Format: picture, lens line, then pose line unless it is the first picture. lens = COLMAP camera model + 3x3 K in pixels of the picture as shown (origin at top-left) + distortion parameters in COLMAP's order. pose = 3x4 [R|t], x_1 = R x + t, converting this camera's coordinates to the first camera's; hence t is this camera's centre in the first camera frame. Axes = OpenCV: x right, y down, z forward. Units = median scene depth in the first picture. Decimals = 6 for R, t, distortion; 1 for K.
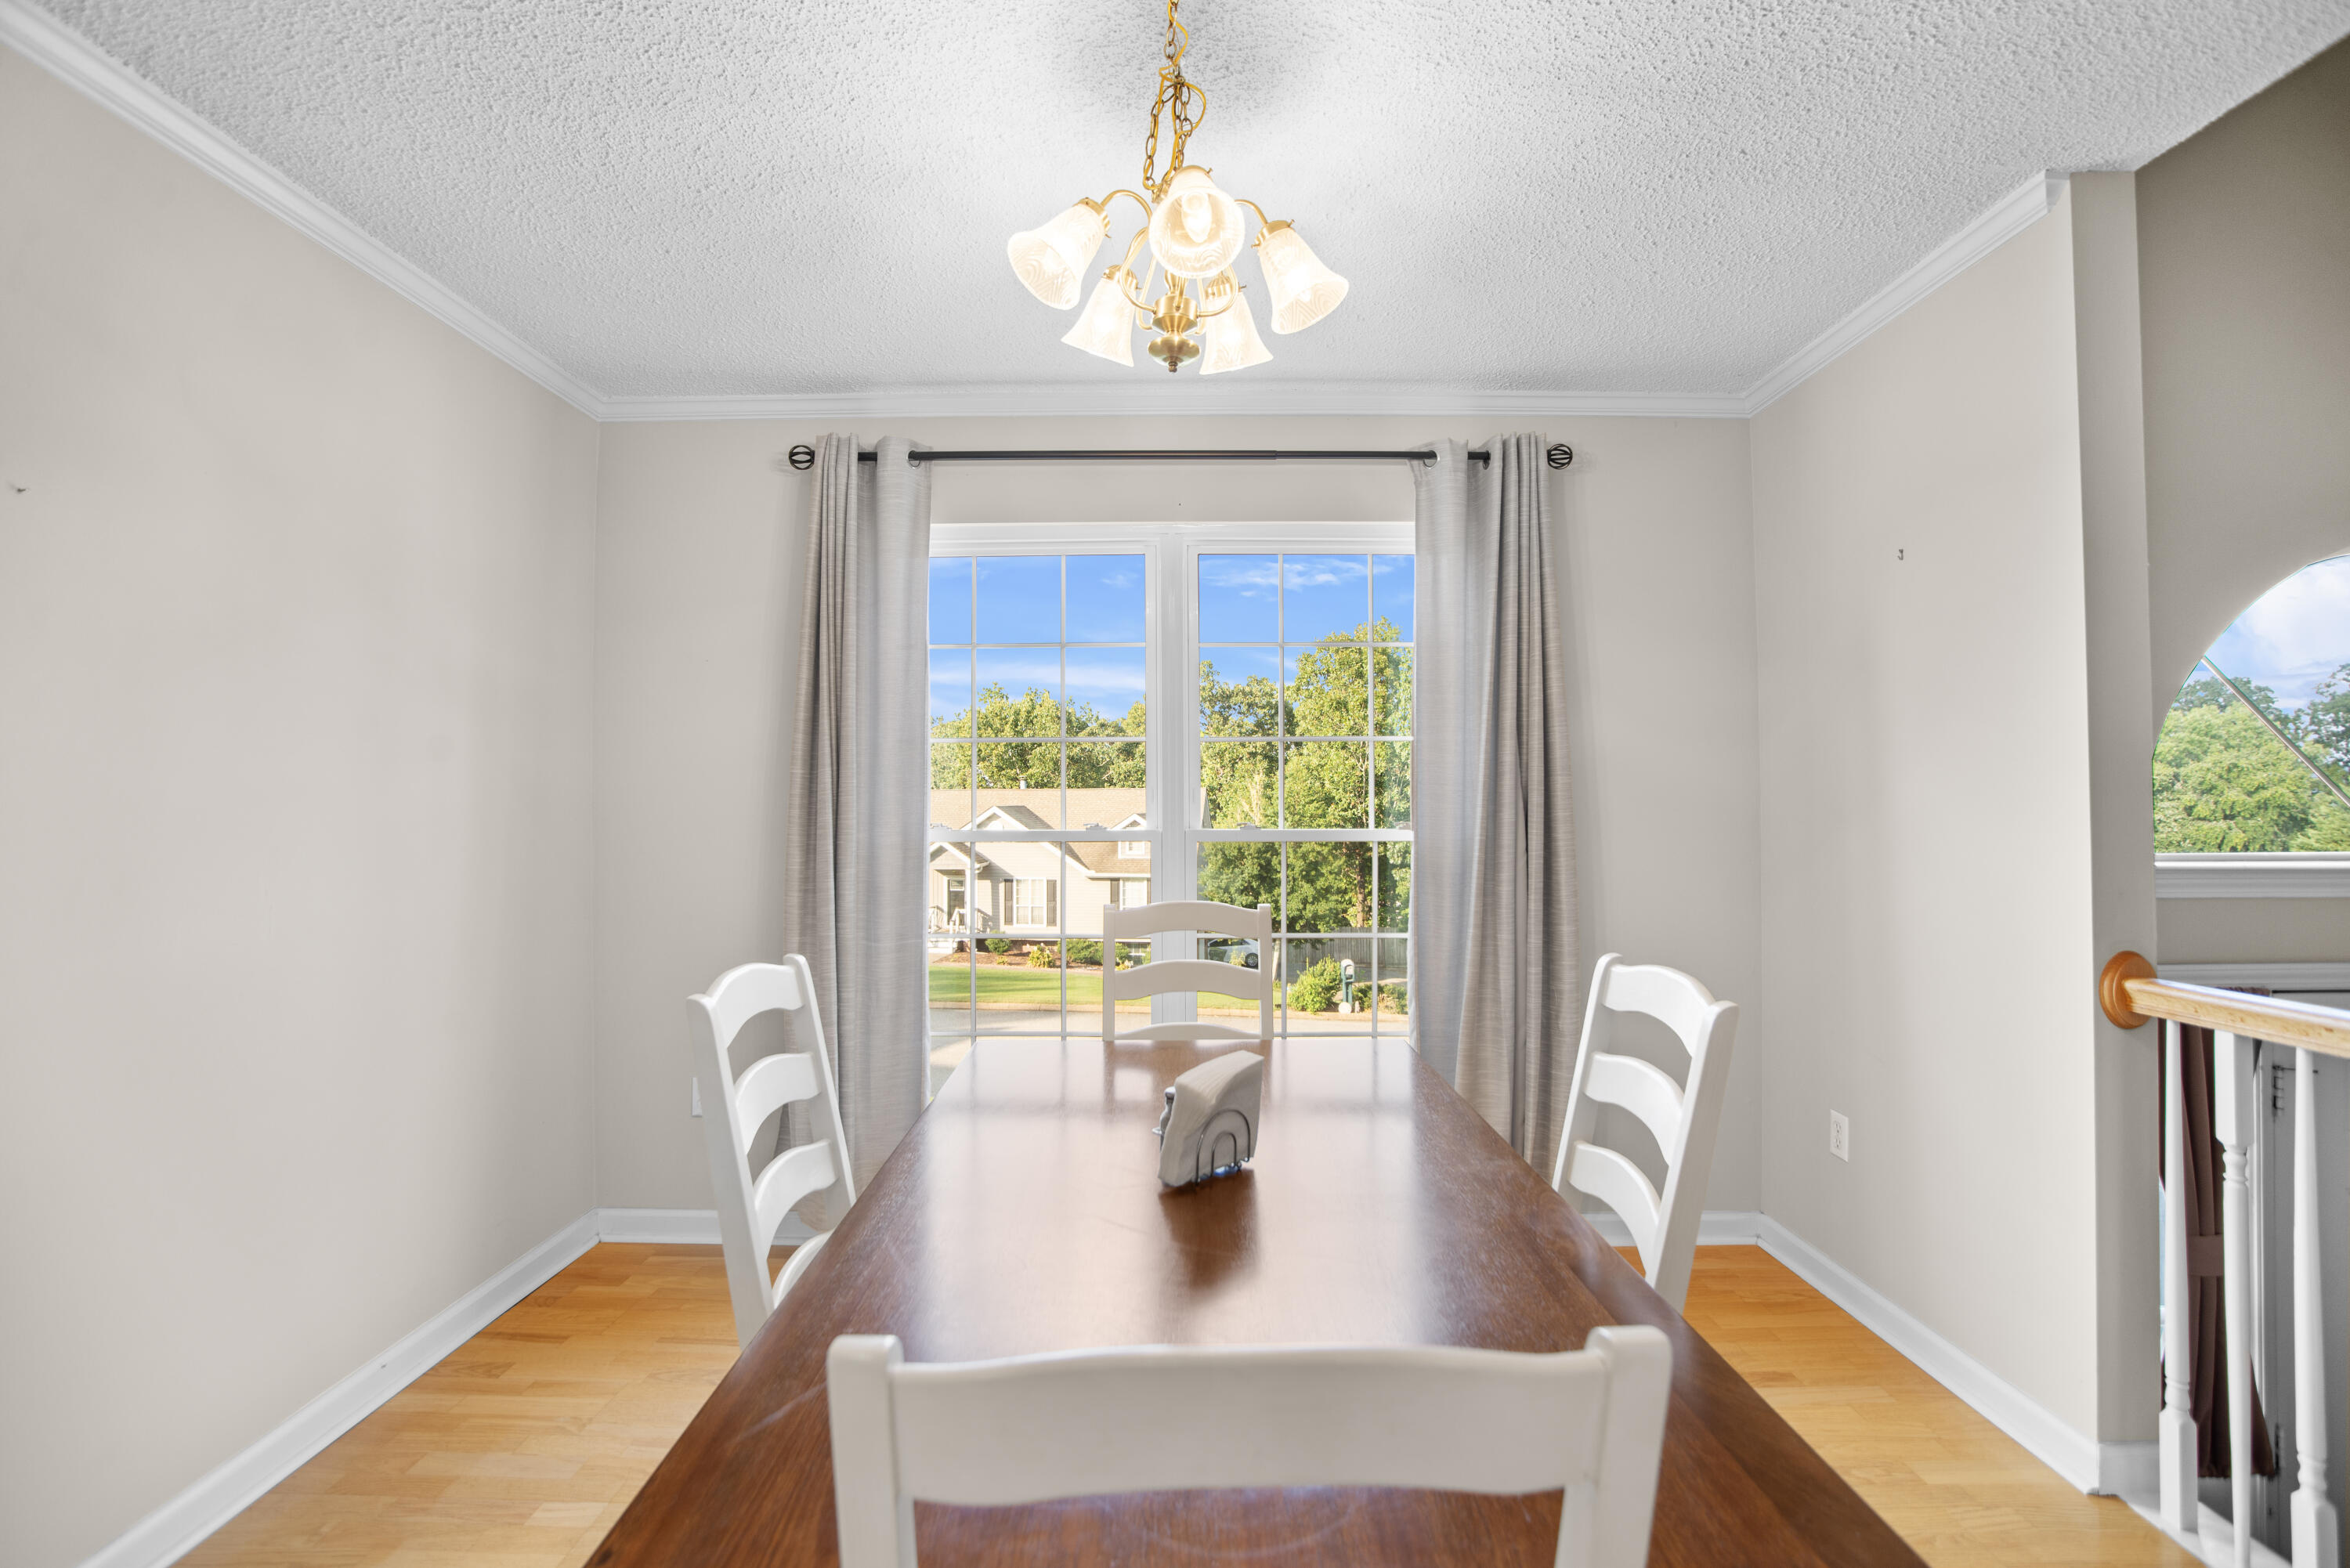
lens RADIAL K [[996.3, 0, 1183.5], [0, 996.3, 796.7], [0, 0, 1]] dist [0.000794, 0.000160]
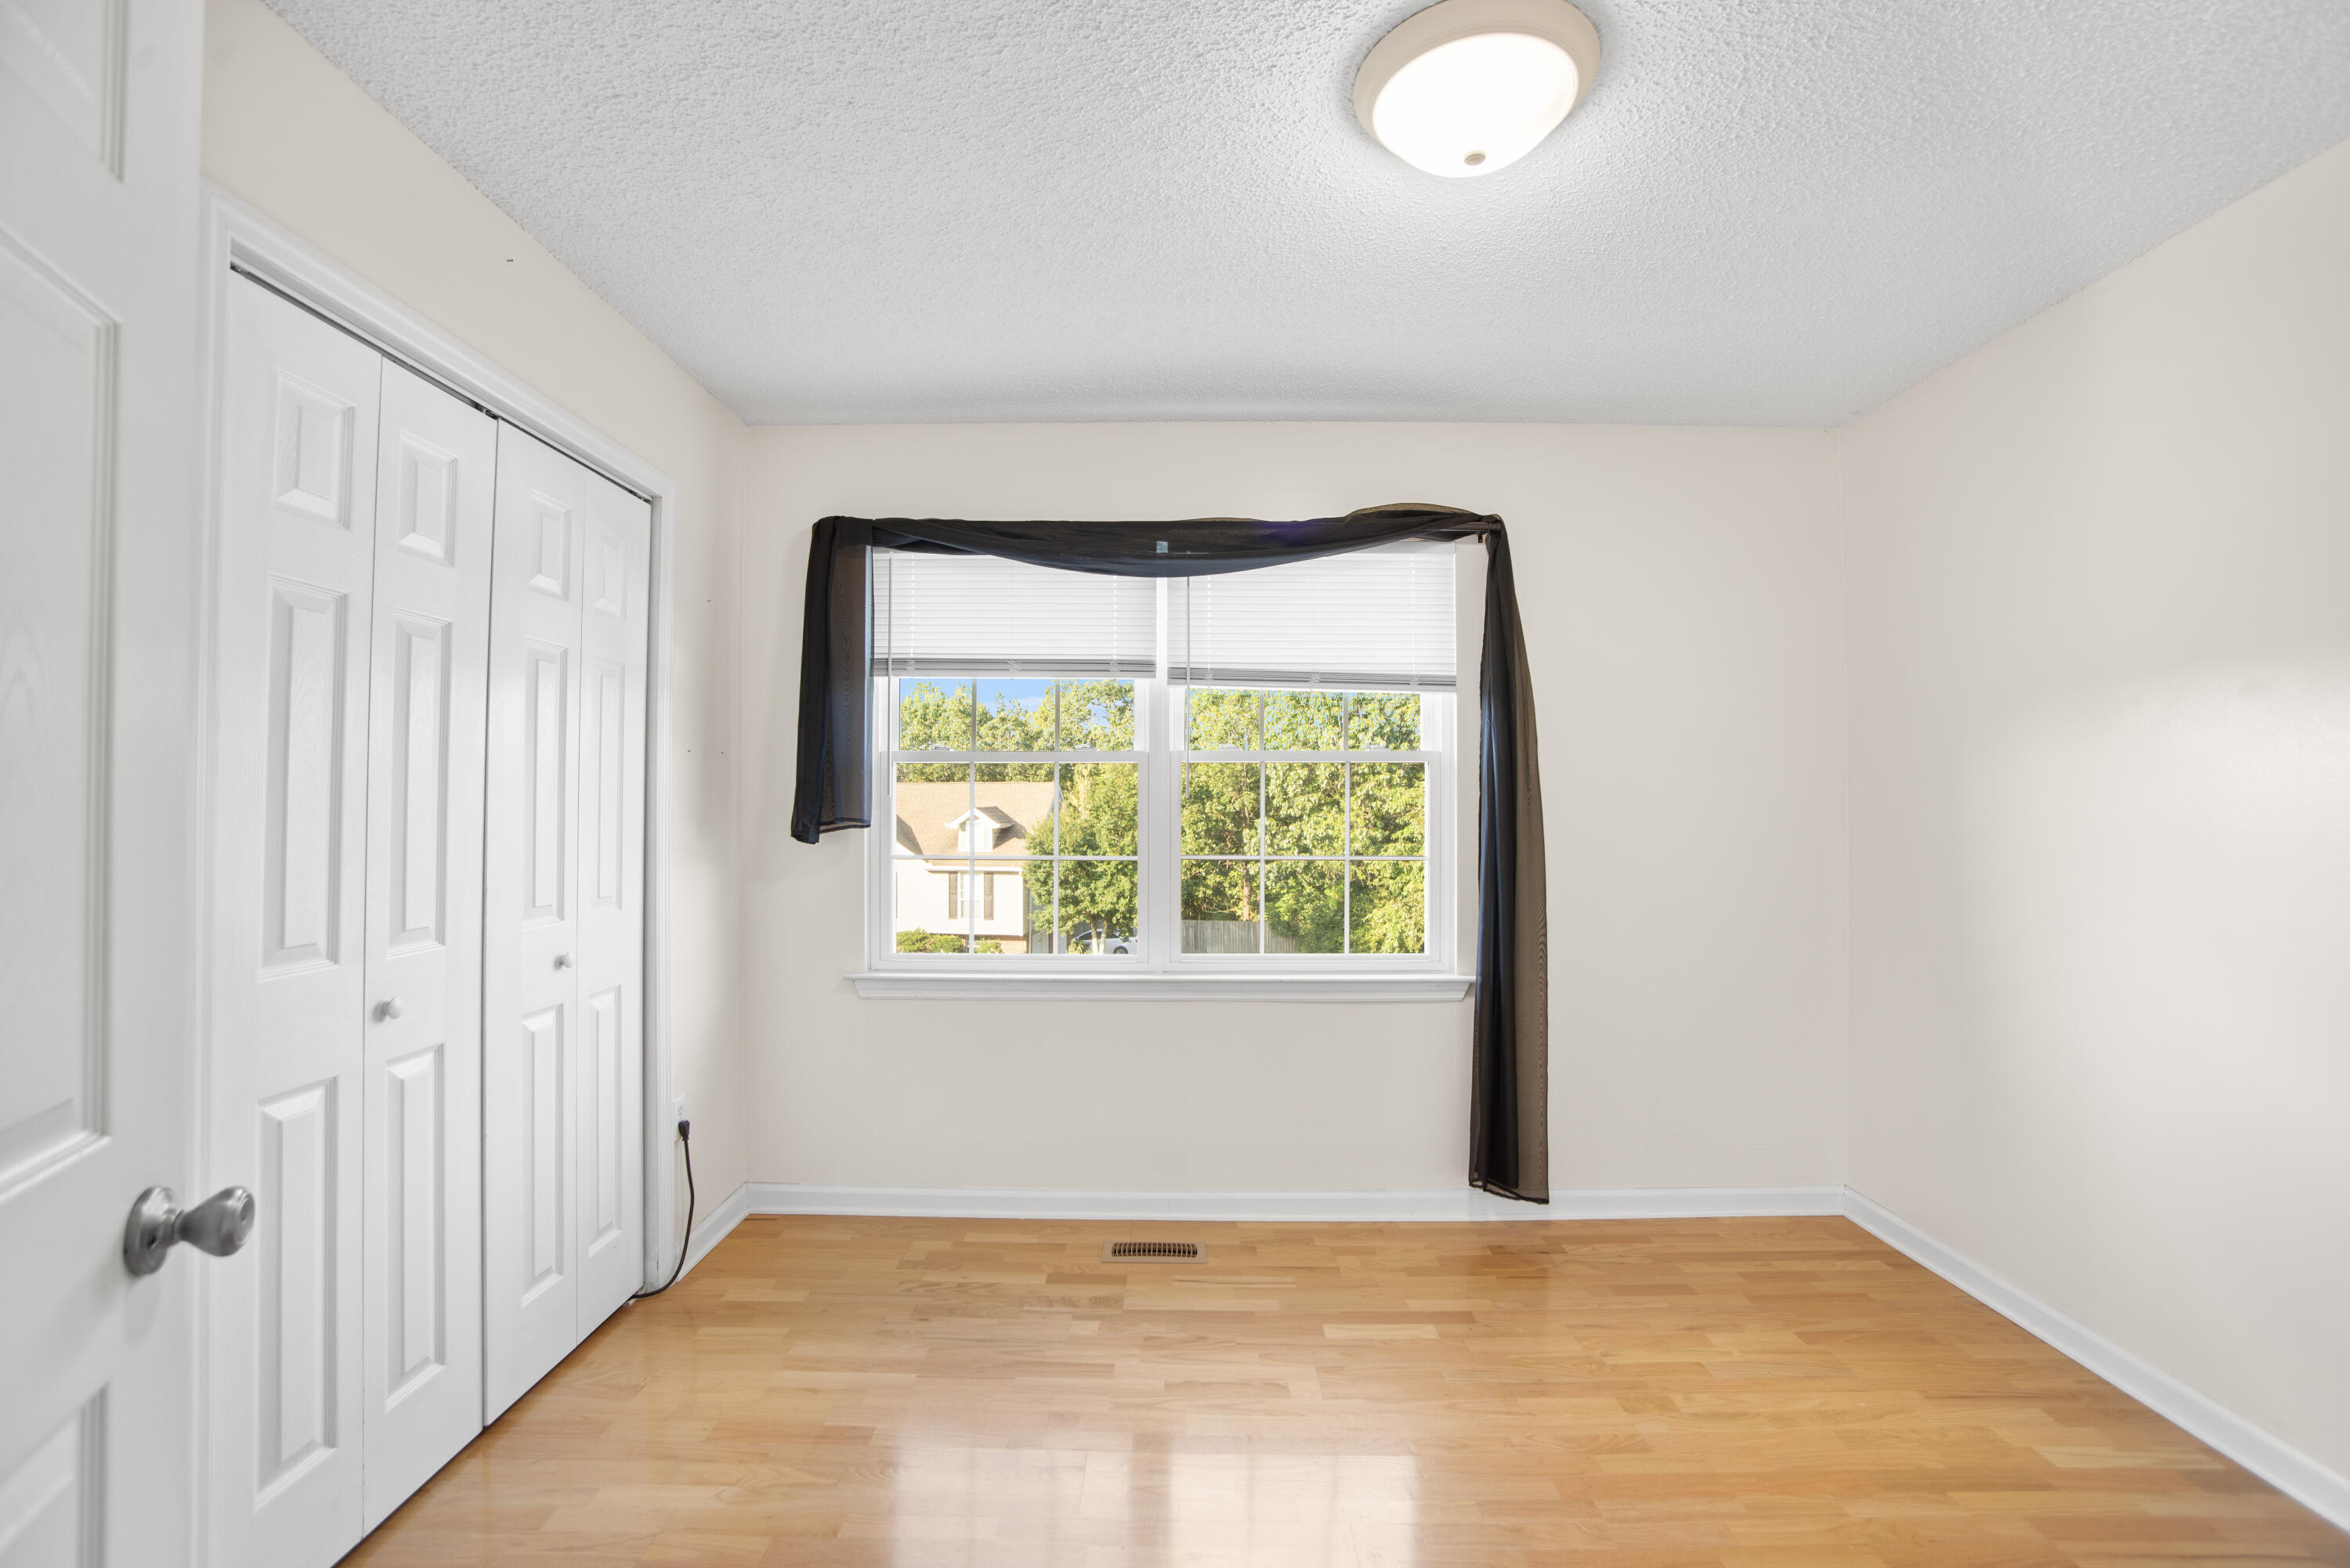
lens RADIAL K [[996.3, 0, 1183.5], [0, 996.3, 796.7], [0, 0, 1]] dist [0.000794, 0.000160]
pose [[0.998727, 0.004144, -0.050269, 0.150604], [-0.003976, 0.999986, 0.003443, 0.002073], [0.050282, -0.003239, 0.998730, 0.009725]]
